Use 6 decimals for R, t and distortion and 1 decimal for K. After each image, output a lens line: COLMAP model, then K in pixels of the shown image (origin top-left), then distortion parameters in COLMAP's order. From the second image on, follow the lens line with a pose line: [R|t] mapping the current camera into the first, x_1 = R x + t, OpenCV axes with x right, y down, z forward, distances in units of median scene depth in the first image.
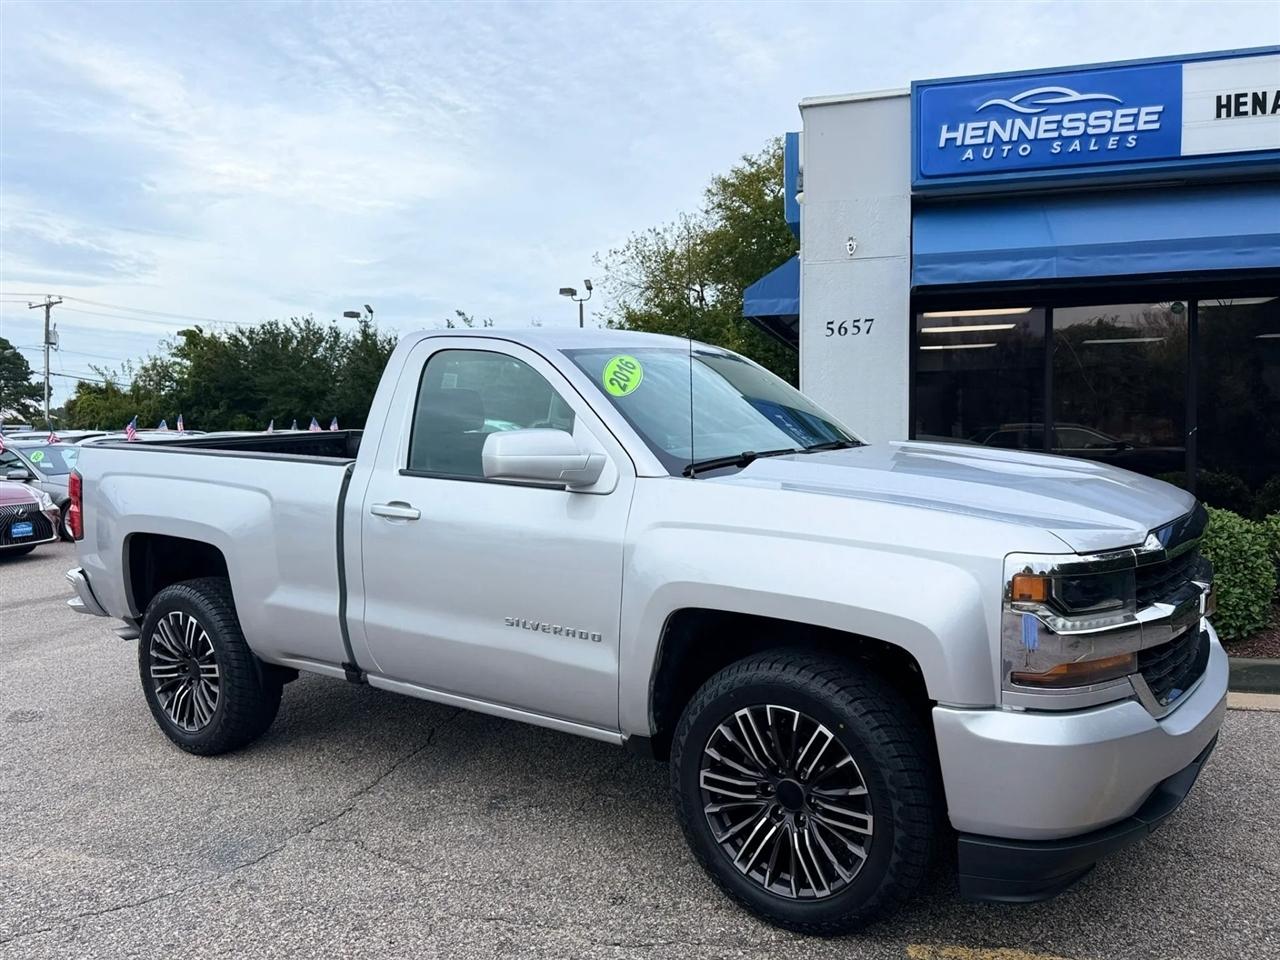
lens RADIAL K [[1024.7, 0, 639.4], [0, 1024.7, 487.9], [0, 0, 1]] dist [0.005376, -0.005797]
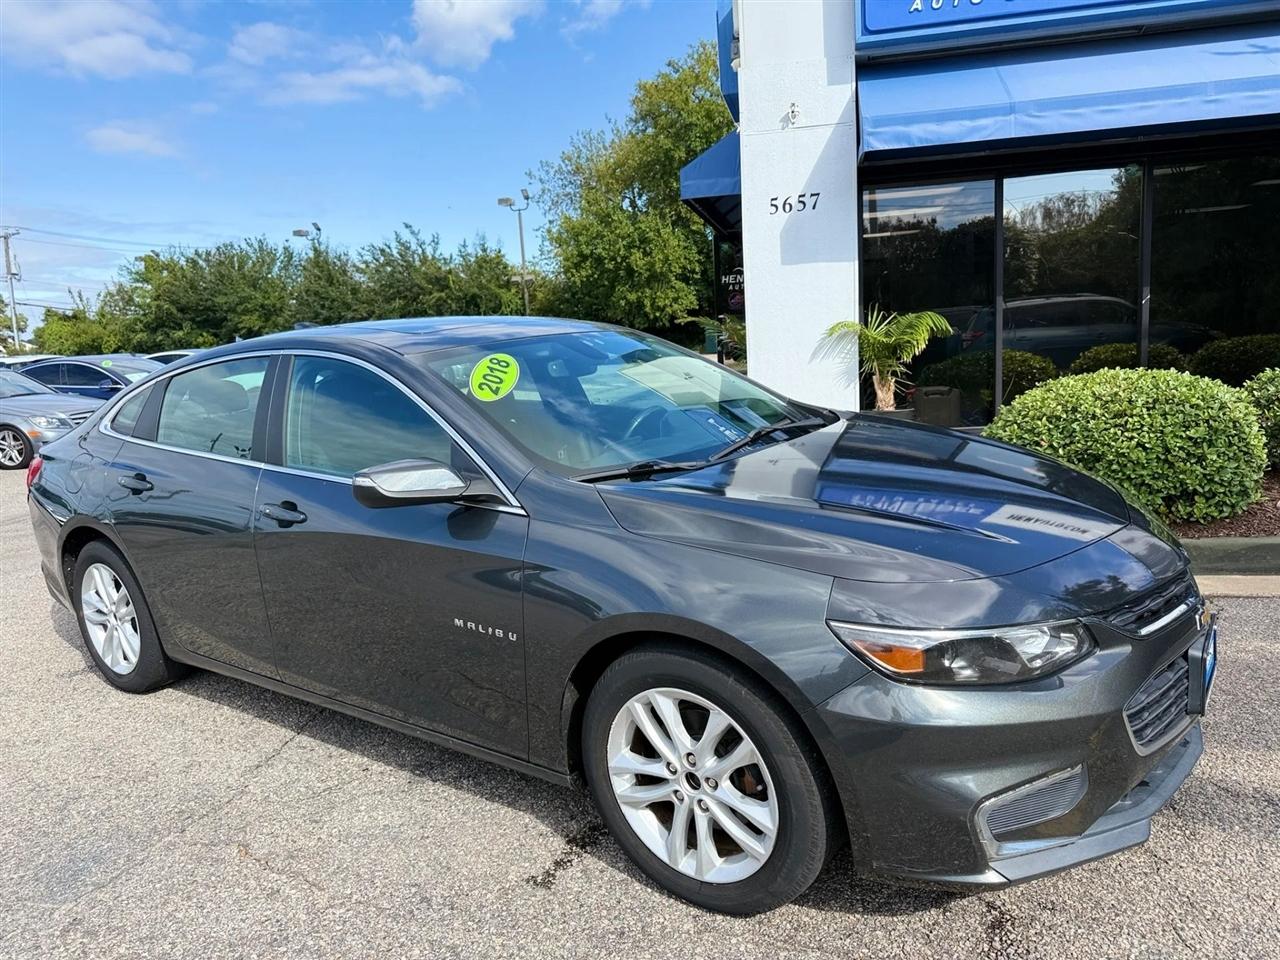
lens RADIAL K [[913.3, 0, 643.7], [0, 913.3, 484.9], [0, 0, 1]] dist [0.001913, -0.005011]
pose [[0.996980, -0.053210, 0.056569, 0.005547], [0.046768, 0.992867, 0.109676, 0.002584], [-0.062002, -0.106699, 0.992356, 0.157682]]
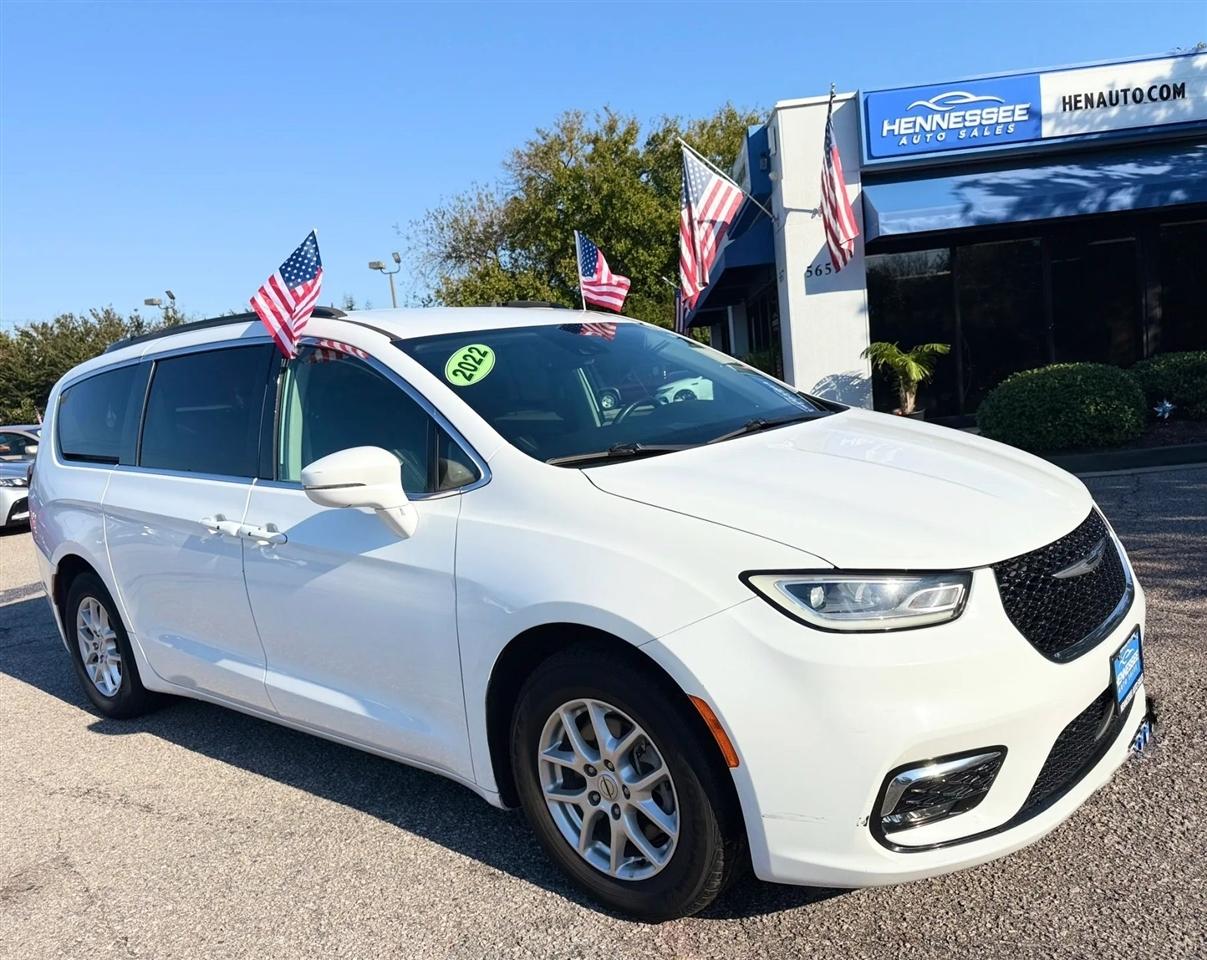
lens RADIAL K [[963.2, 0, 613.3], [0, 963.2, 491.7], [0, 0, 1]] dist [0.009971, -0.009509]
pose [[0.971424, -0.108834, 0.210927, -0.419152], [0.098577, 0.993404, 0.058577, 0.041056], [-0.215910, -0.036110, 0.975745, -0.242699]]
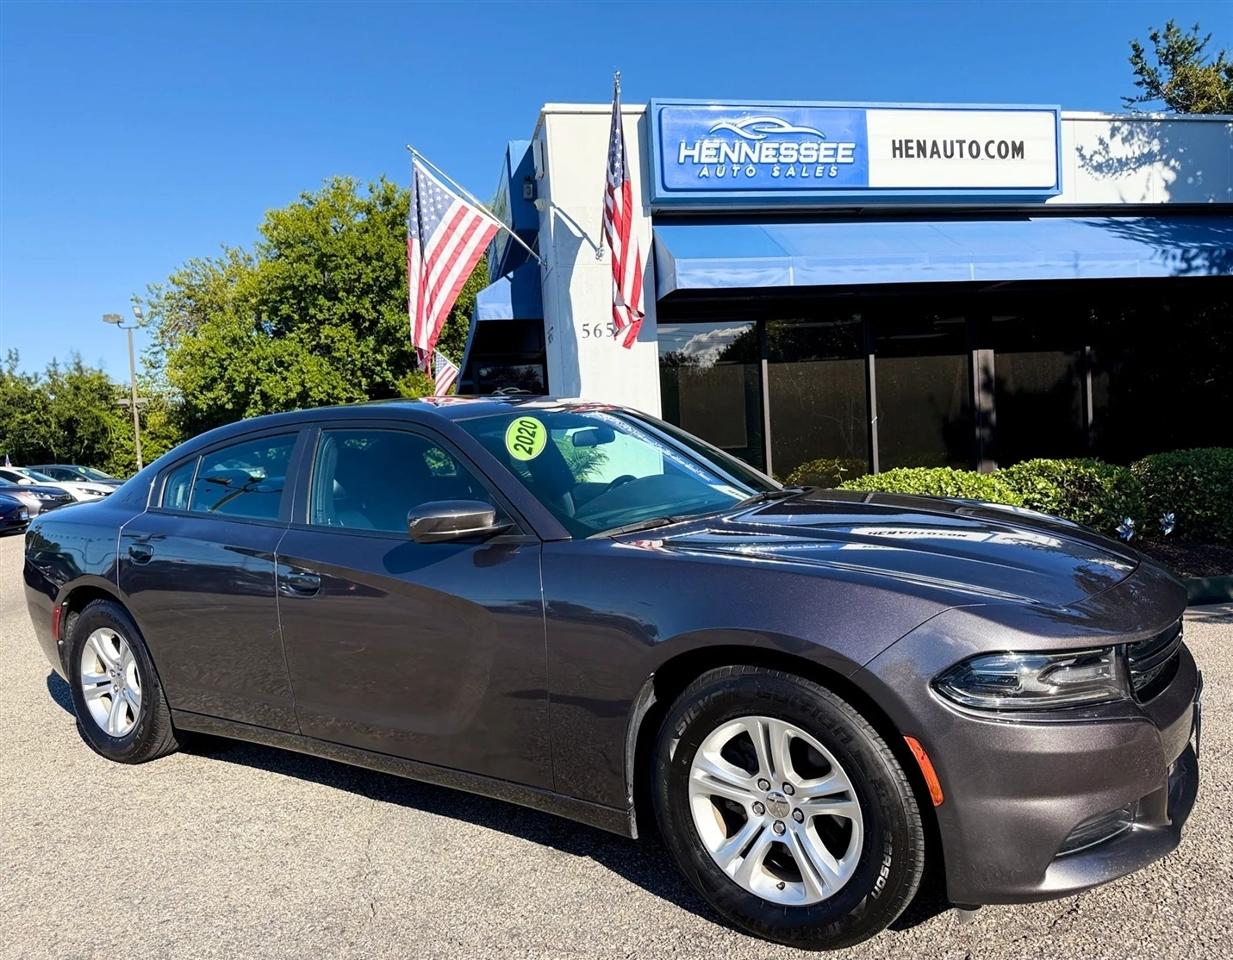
lens RADIAL K [[920.7, 0, 648.7], [0, 920.7, 472.5], [0, 0, 1]] dist [0.141828, -0.264721]
pose [[0.886820, -0.049724, 0.459432, -0.213671], [0.068660, 0.997337, -0.024591, 0.016804], [-0.456986, 0.053352, 0.887872, 0.166165]]
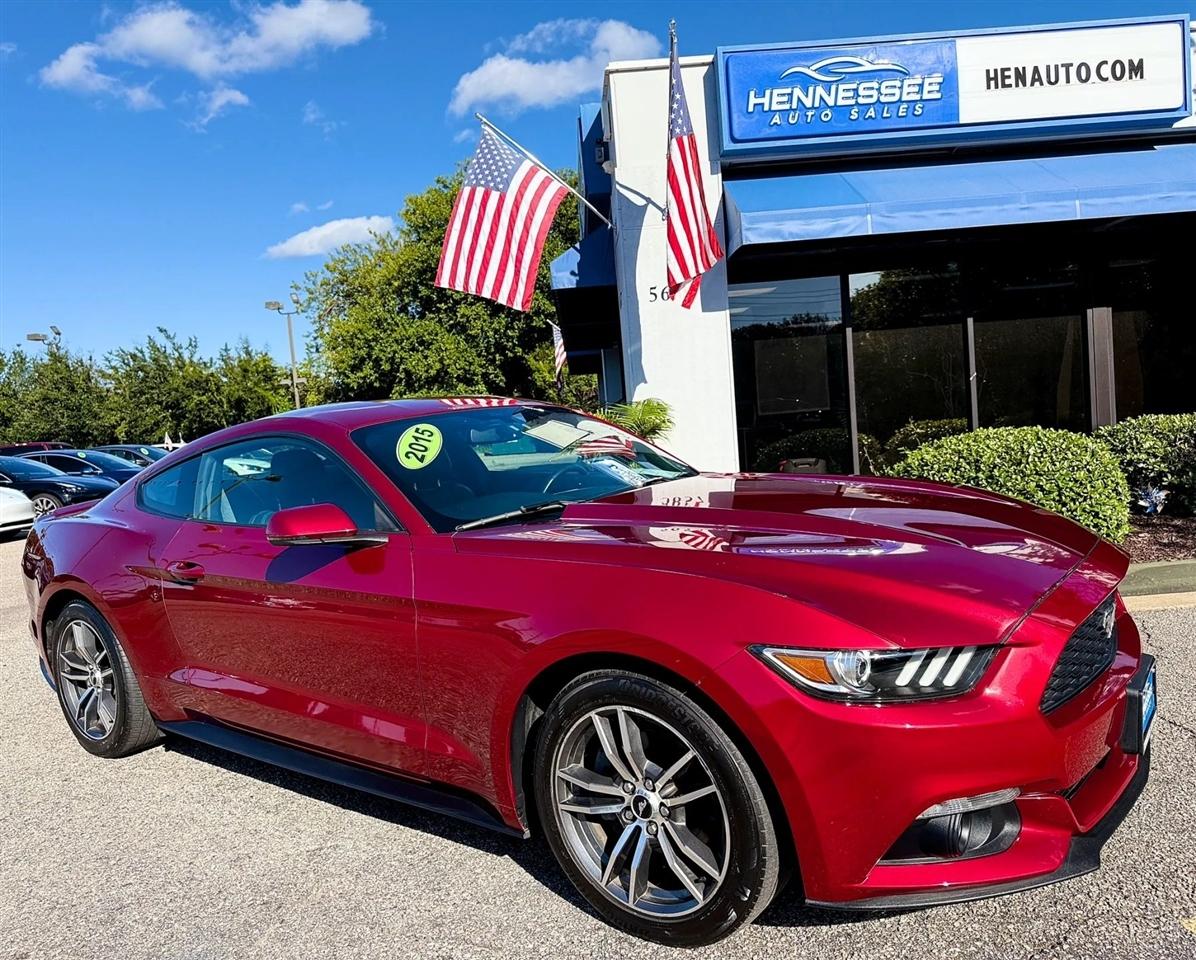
lens RADIAL K [[911.0, 0, 604.8], [0, 911.0, 483.4], [0, 0, 1]] dist [0.006358, -0.009638]
pose [[0.956745, -0.077846, 0.280319, -0.139224], [0.078626, 0.996868, 0.008481, 0.022819], [-0.280101, 0.013926, 0.959869, 0.170483]]
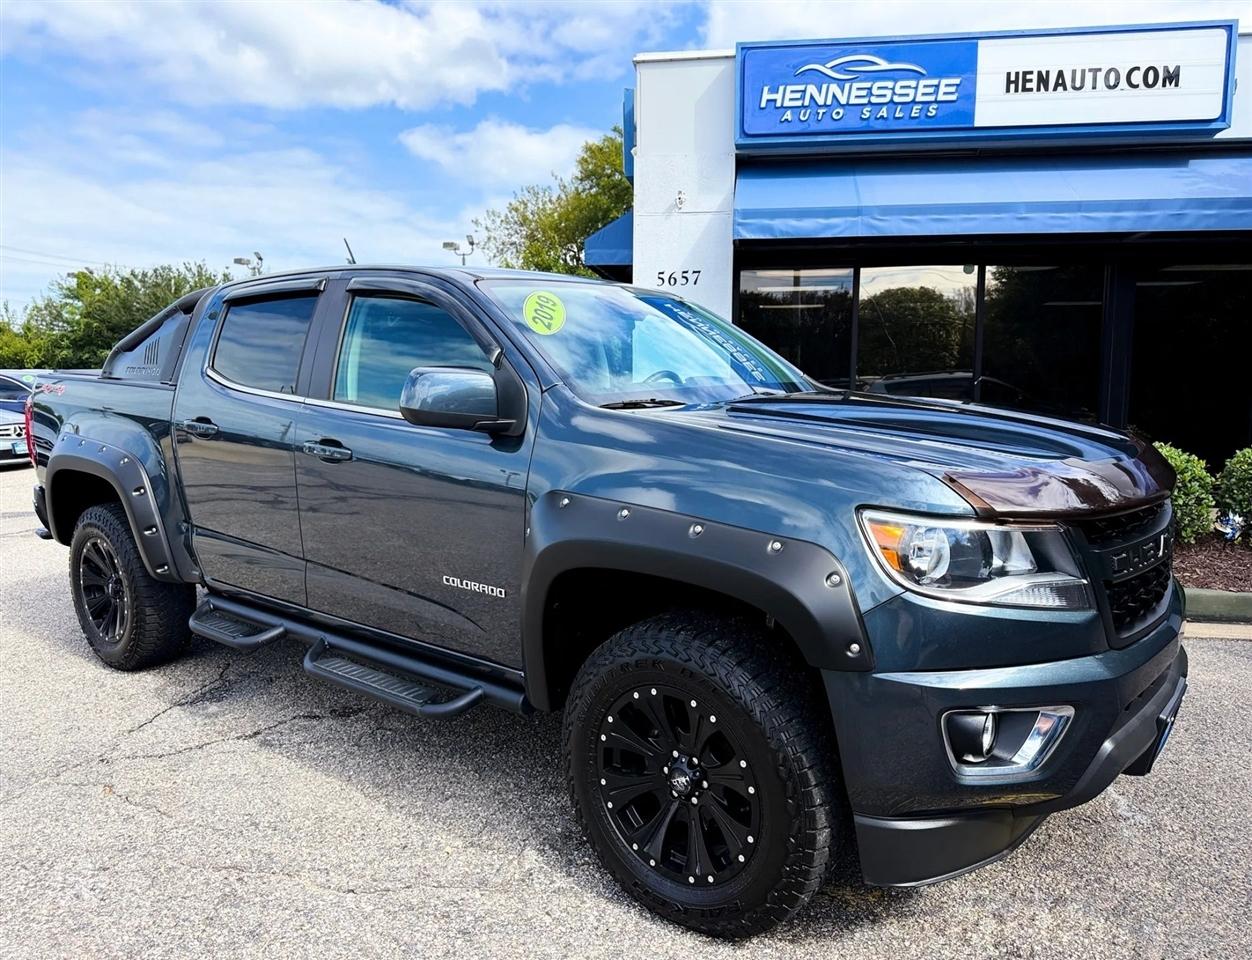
lens RADIAL K [[913.0, 0, 642.8], [0, 913.0, 481.5], [0, 0, 1]] dist [0.009404, -0.012898]
pose [[0.992001, 0.005752, 0.126101, 0.055914], [-0.012528, 0.998515, 0.053010, 0.006544], [-0.125609, -0.054166, 0.990600, 0.058099]]
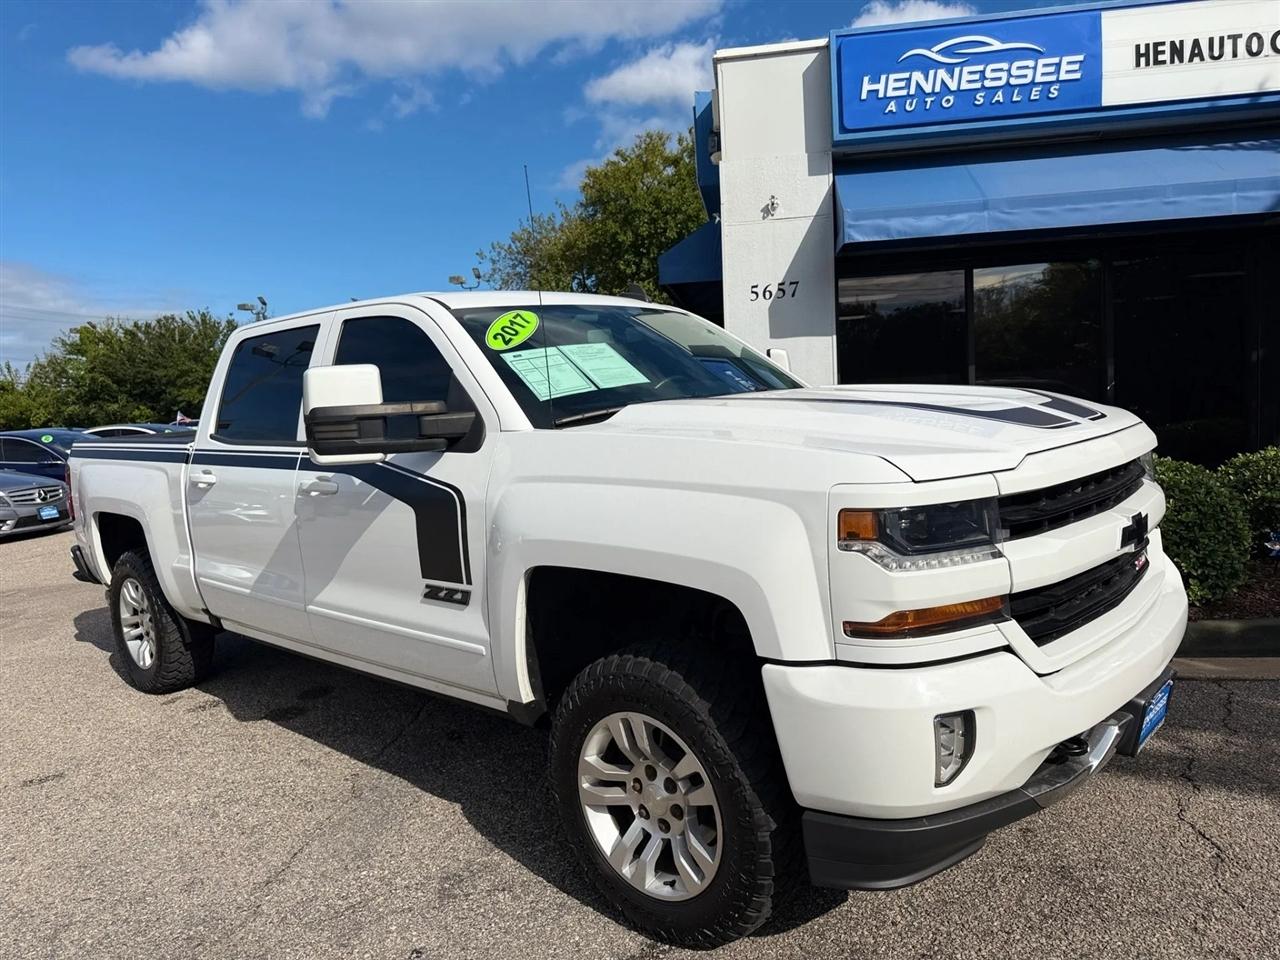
lens RADIAL K [[913.3, 0, 643.7], [0, 913.3, 484.9], [0, 0, 1]] dist [0.001913, -0.005011]
pose [[0.991134, -0.047346, 0.124147, -0.036734], [0.043708, 0.998536, 0.031866, -0.006282], [-0.125474, -0.026158, 0.991752, 0.169643]]
